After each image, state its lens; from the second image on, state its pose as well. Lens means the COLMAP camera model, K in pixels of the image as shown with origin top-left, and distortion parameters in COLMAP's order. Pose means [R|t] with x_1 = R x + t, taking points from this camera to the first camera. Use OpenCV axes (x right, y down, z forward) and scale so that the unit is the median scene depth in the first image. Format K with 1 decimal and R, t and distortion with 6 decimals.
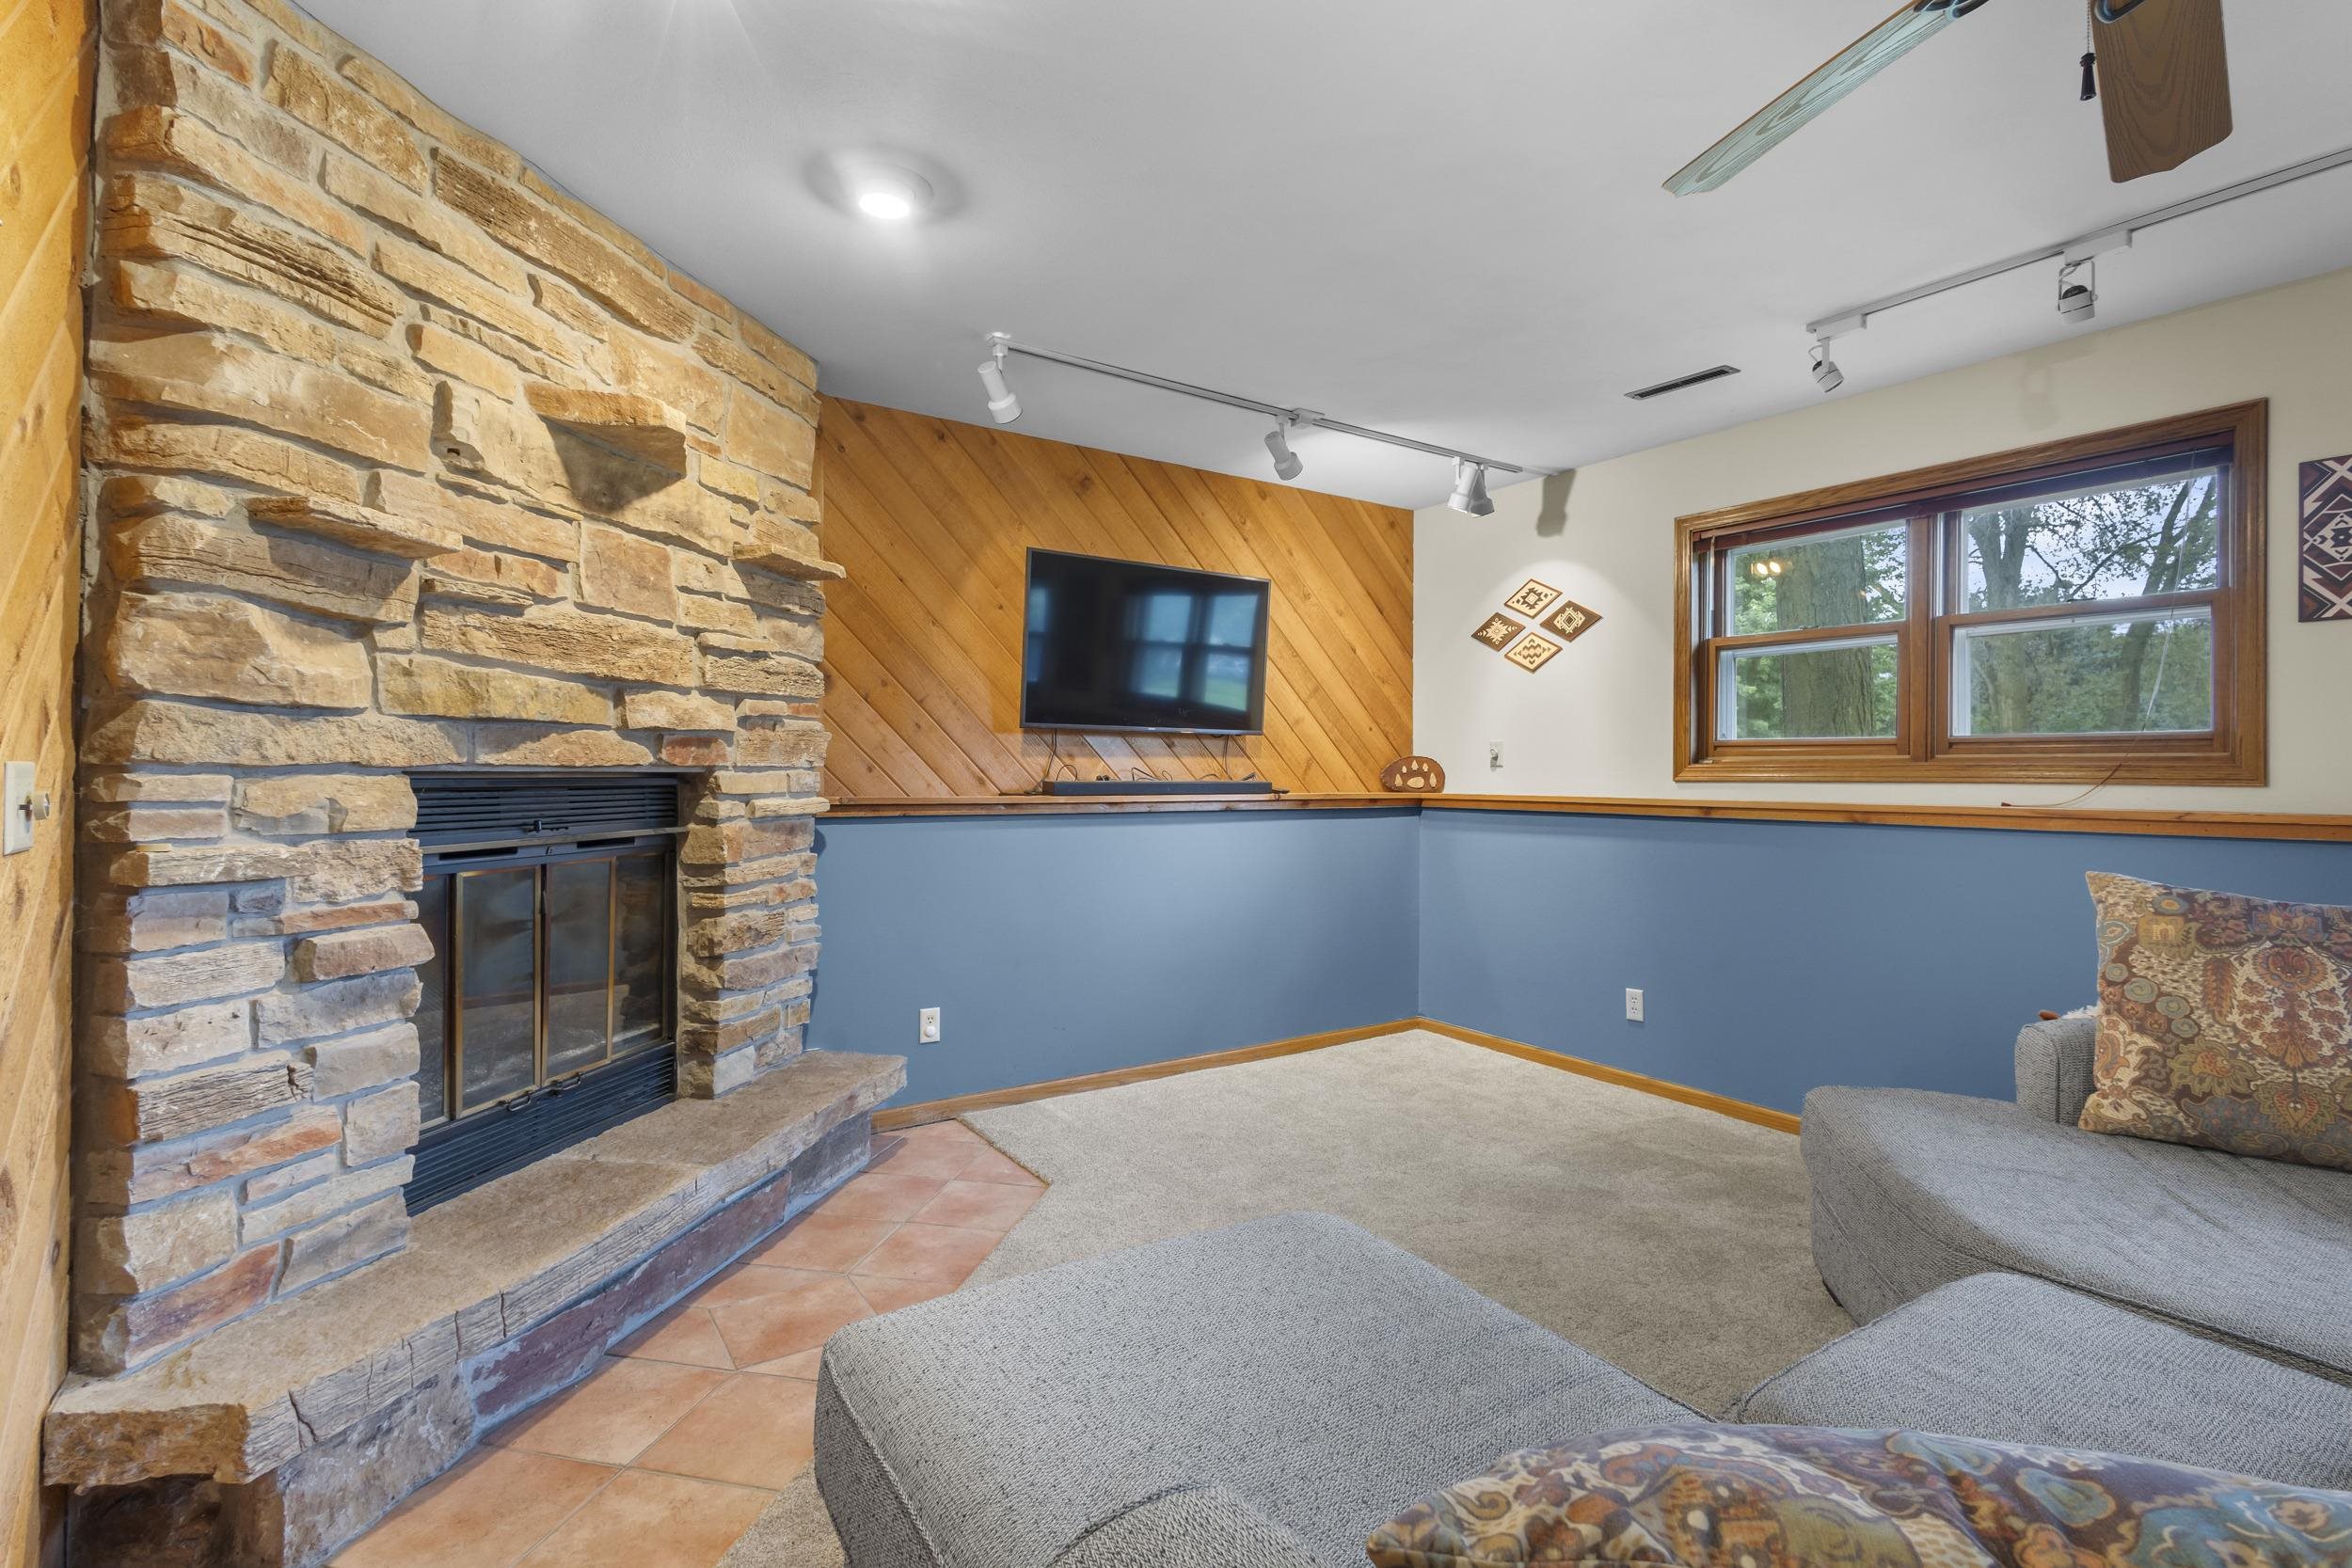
lens RADIAL K [[1094.3, 0, 1180.2], [0, 1094.3, 776.0], [0, 0, 1]] dist [0.026592, -0.007524]
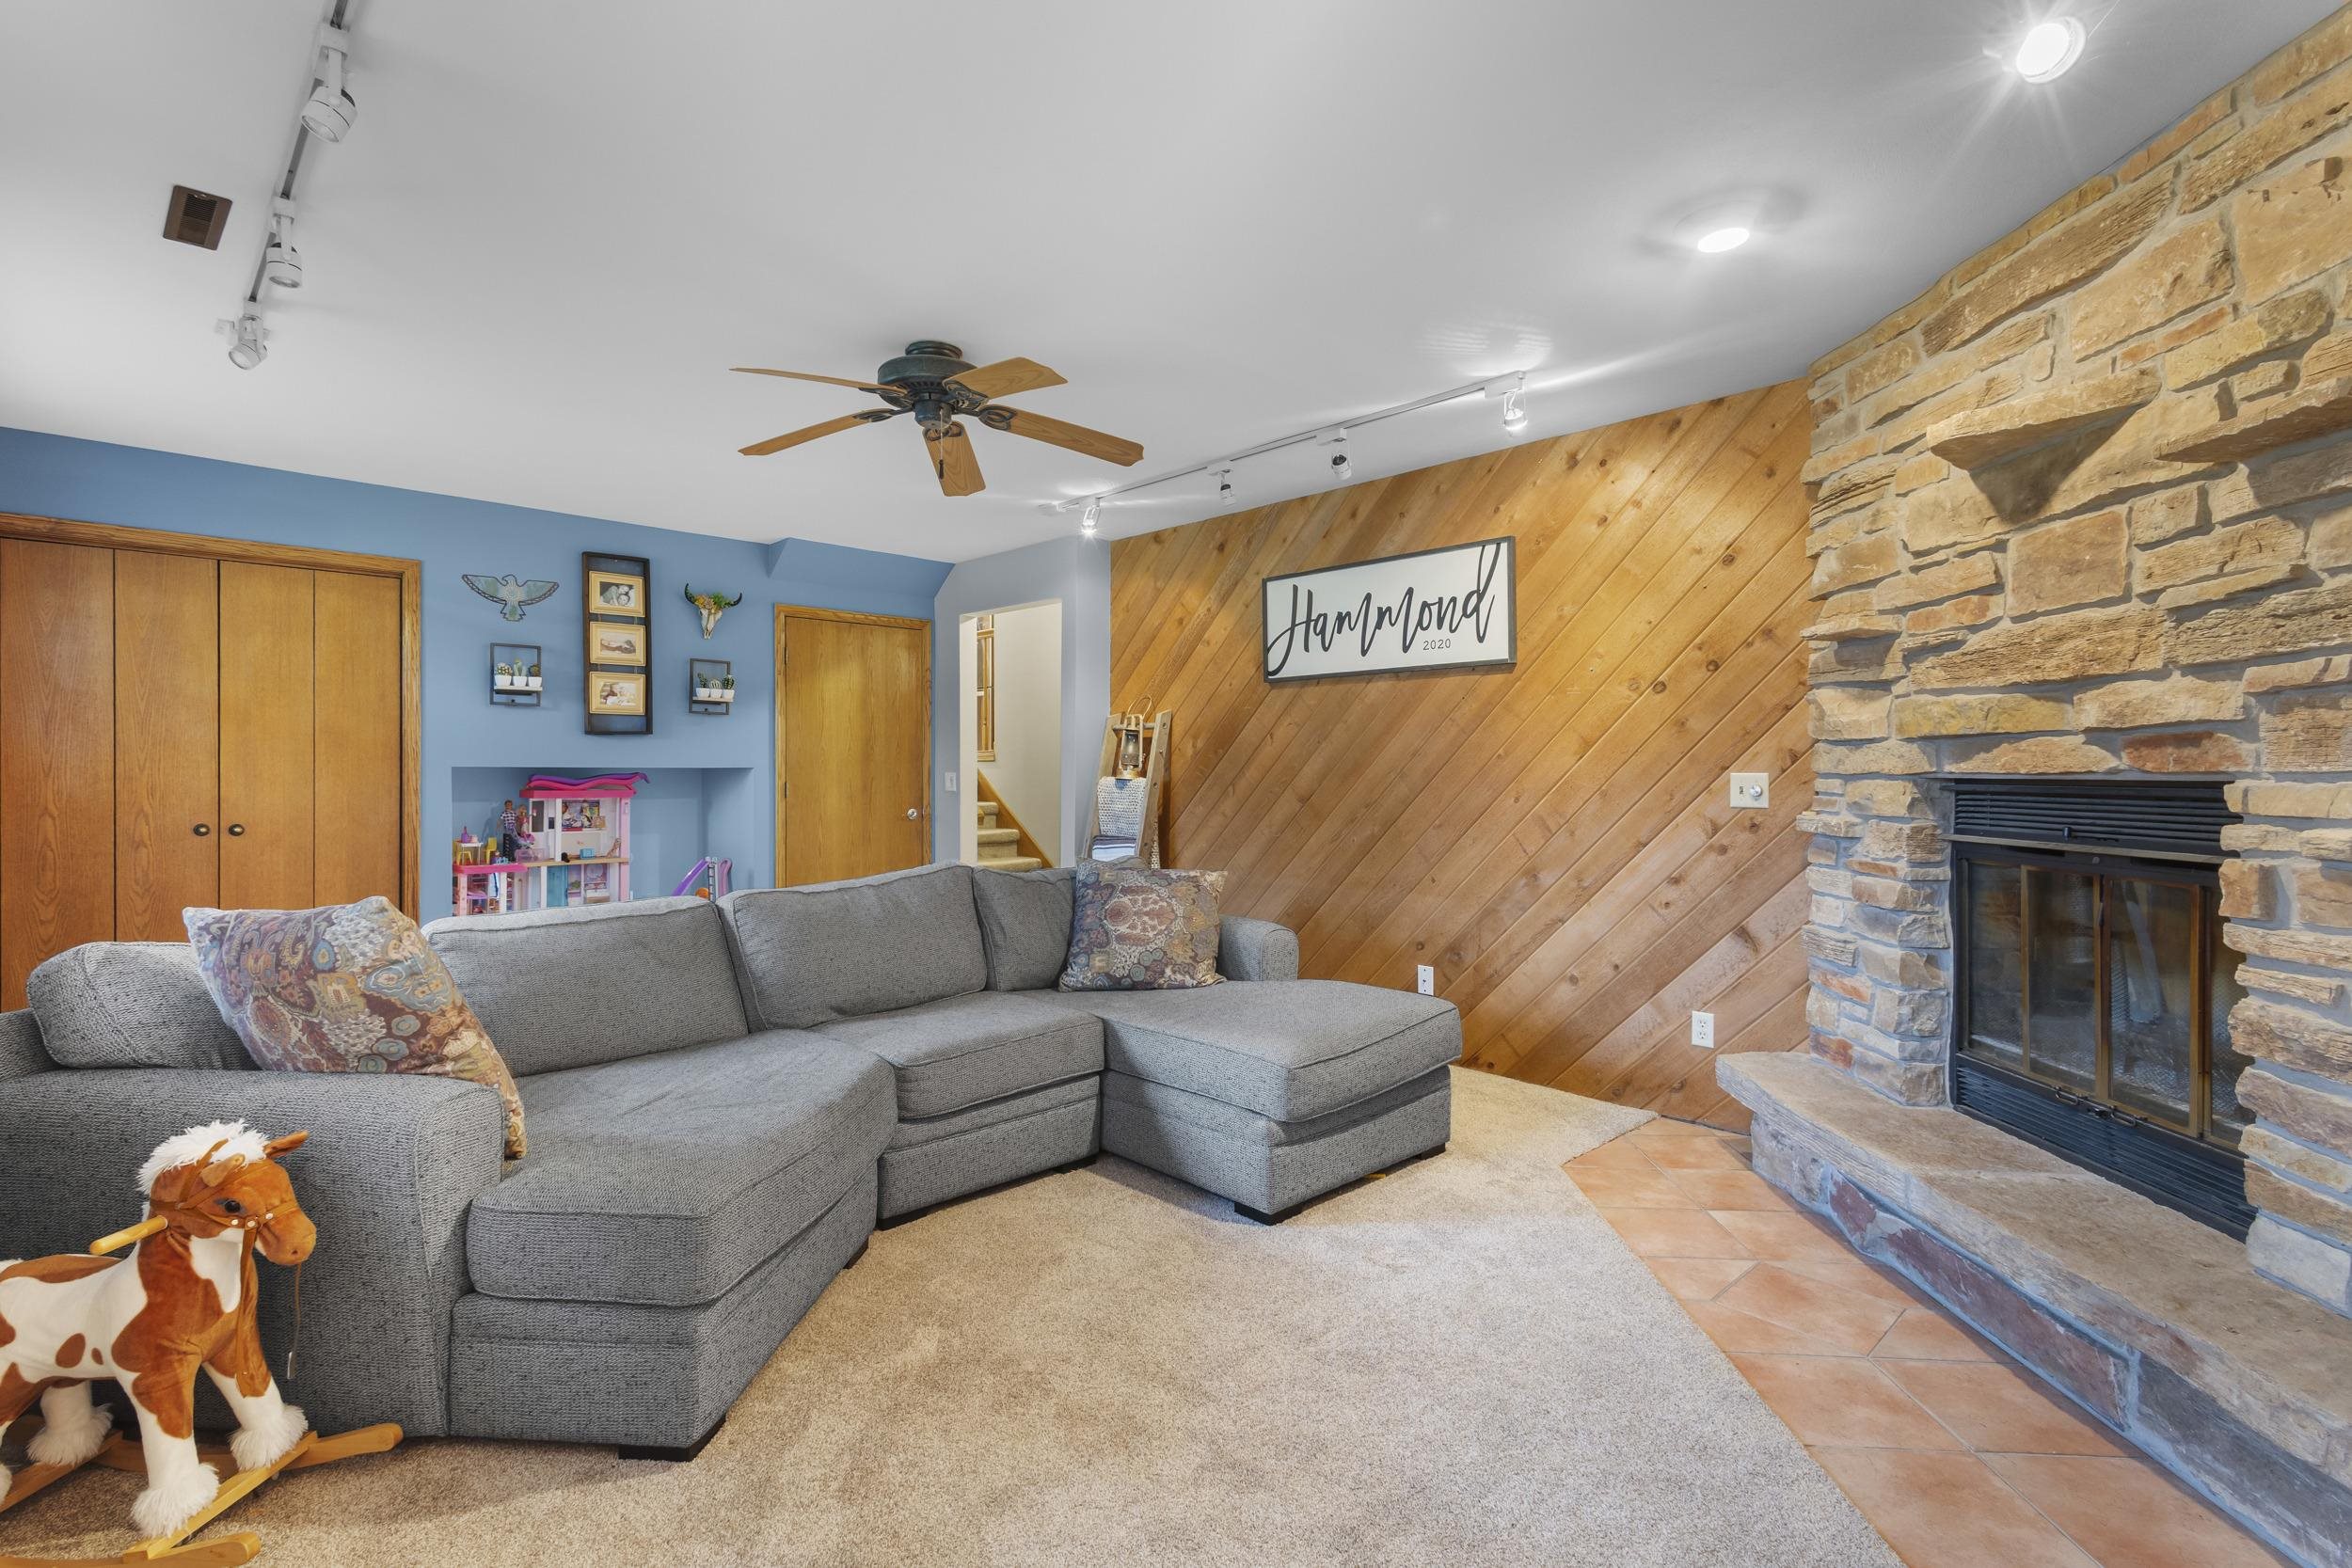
lens RADIAL K [[1080.9, 0, 1171.4], [0, 1080.9, 776.6], [0, 0, 1]] dist [0.035252, -0.010190]
pose [[-0.985859, -0.004740, -0.167507, 0.394486], [-0.006053, 0.999955, 0.007329, -0.008355], [0.167465, 0.008239, -0.985844, 1.812108]]
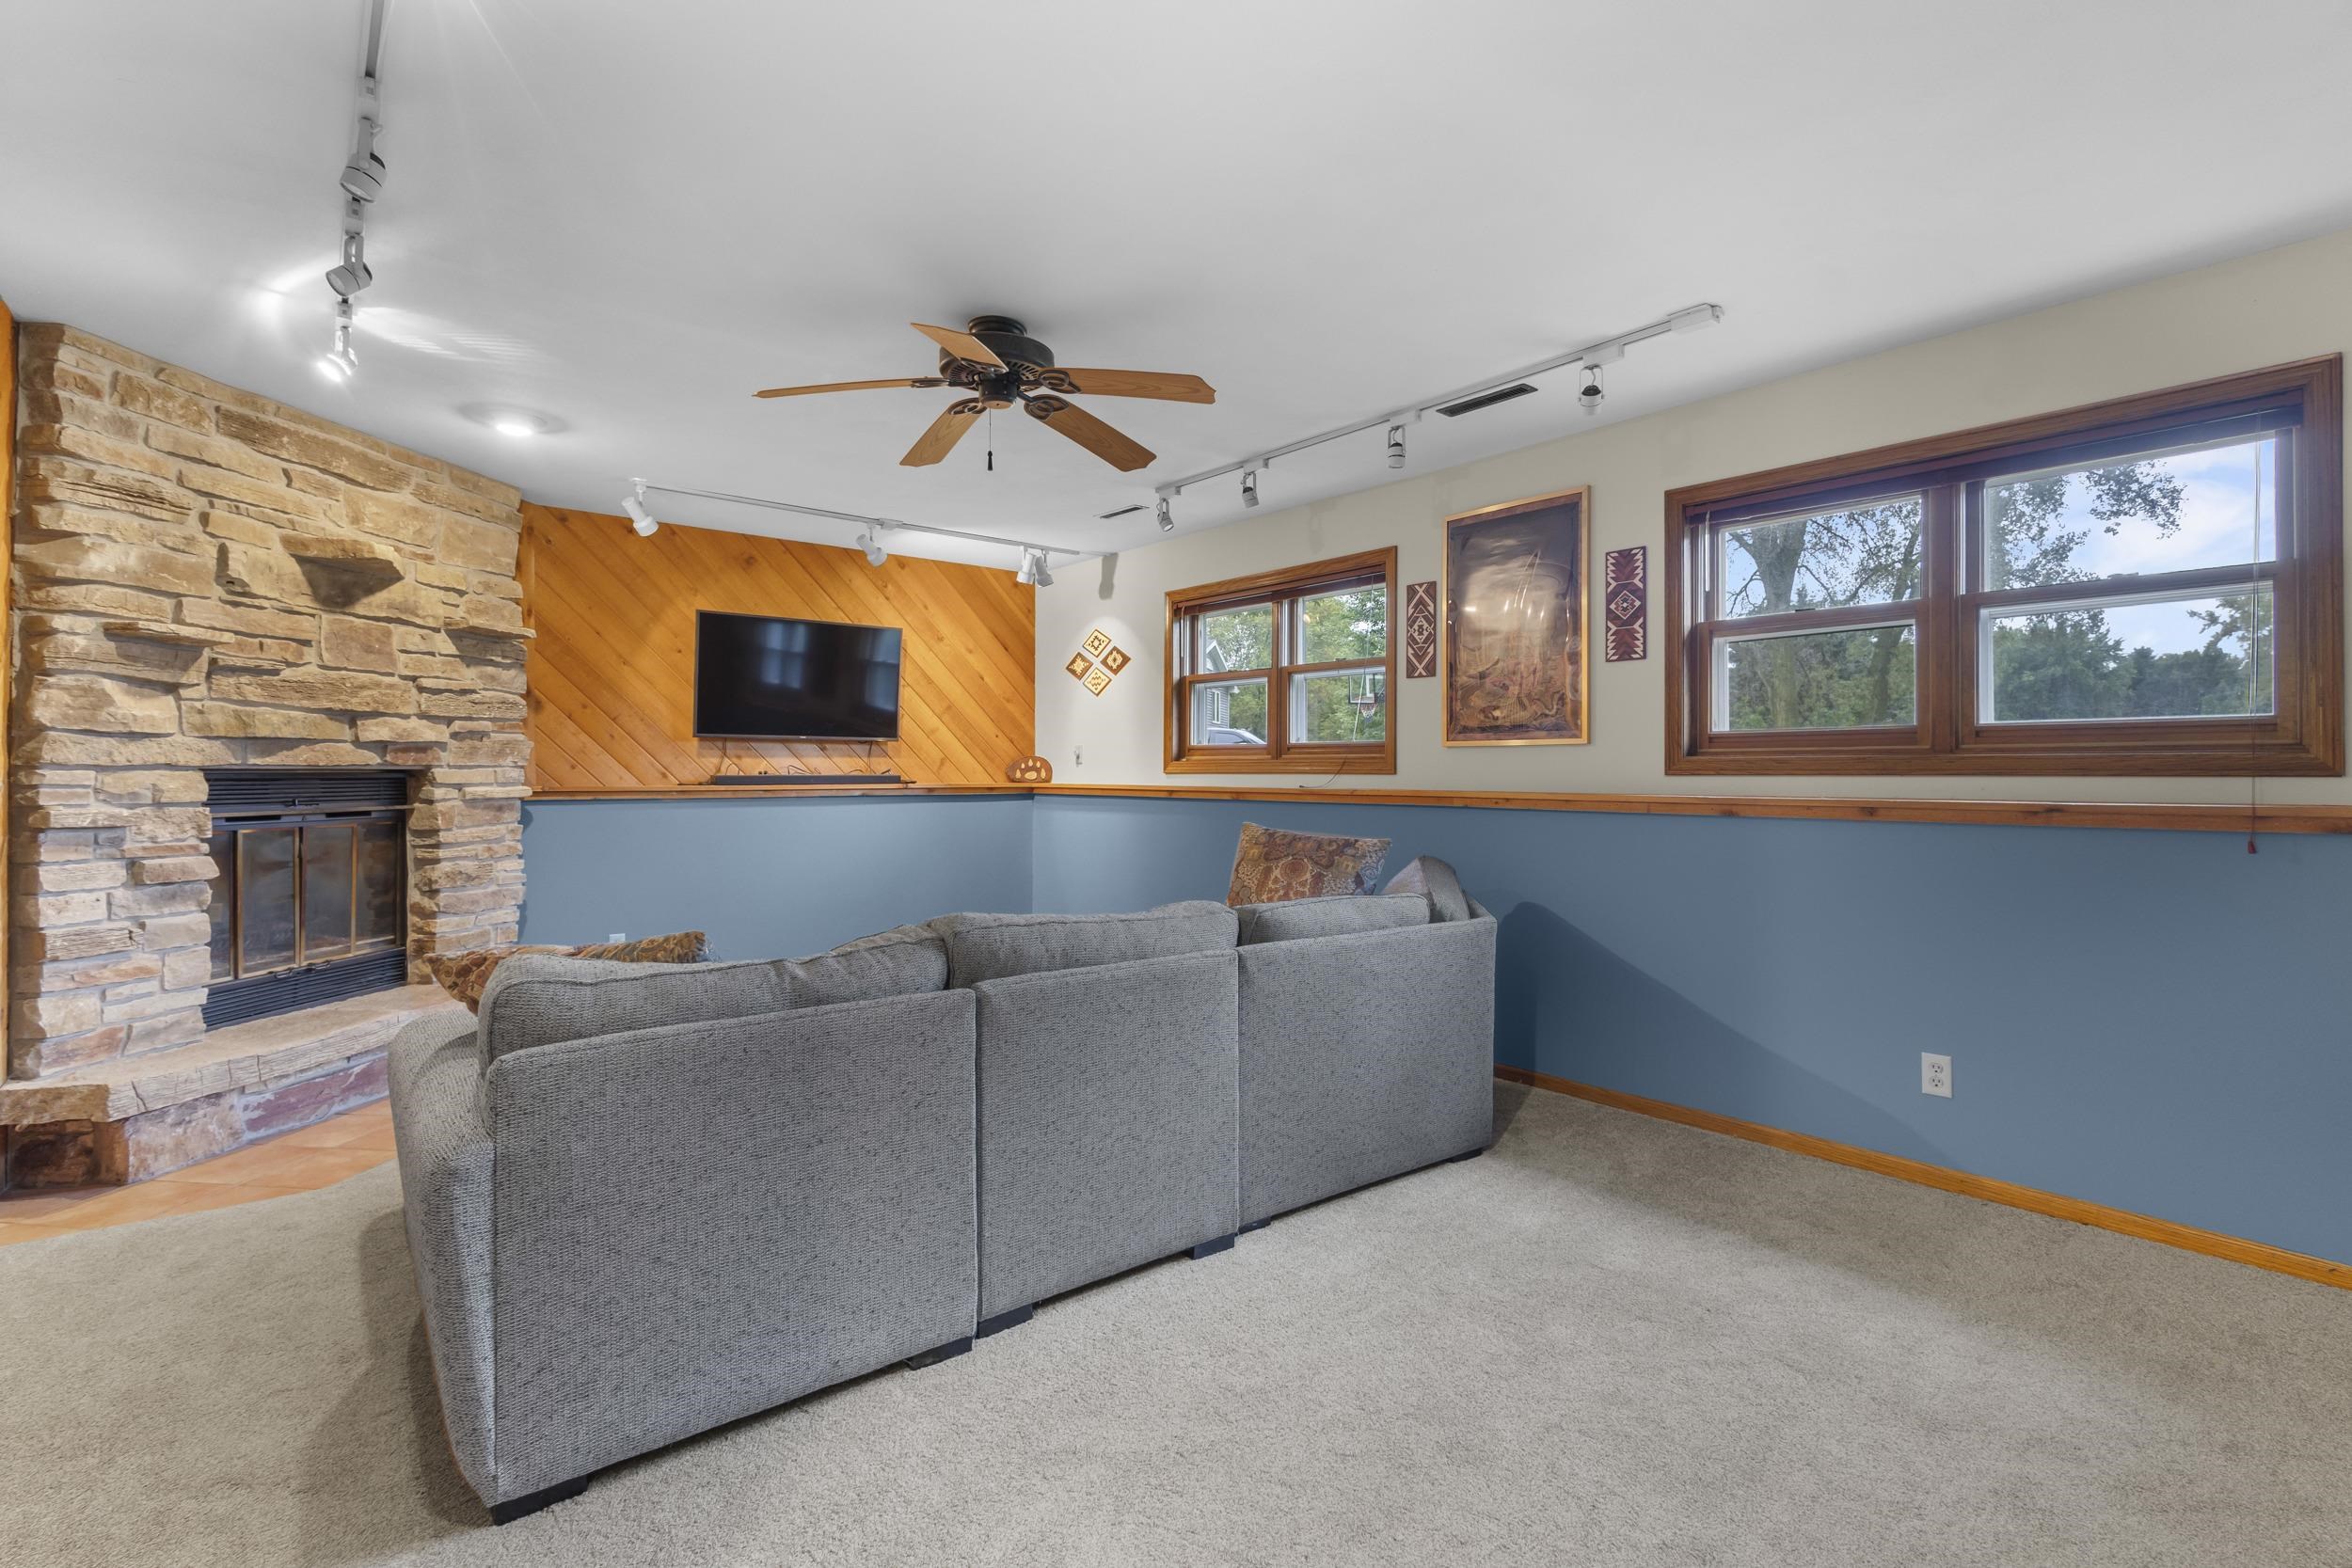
lens RADIAL K [[1080.9, 0, 1171.4], [0, 1080.9, 776.6], [0, 0, 1]] dist [0.035252, -0.010190]
pose [[0.996851, -0.004346, 0.079181, 0.550955], [0.004096, 0.999986, 0.003315, 0.007014], [-0.079194, -0.002980, 0.996855, -0.685121]]
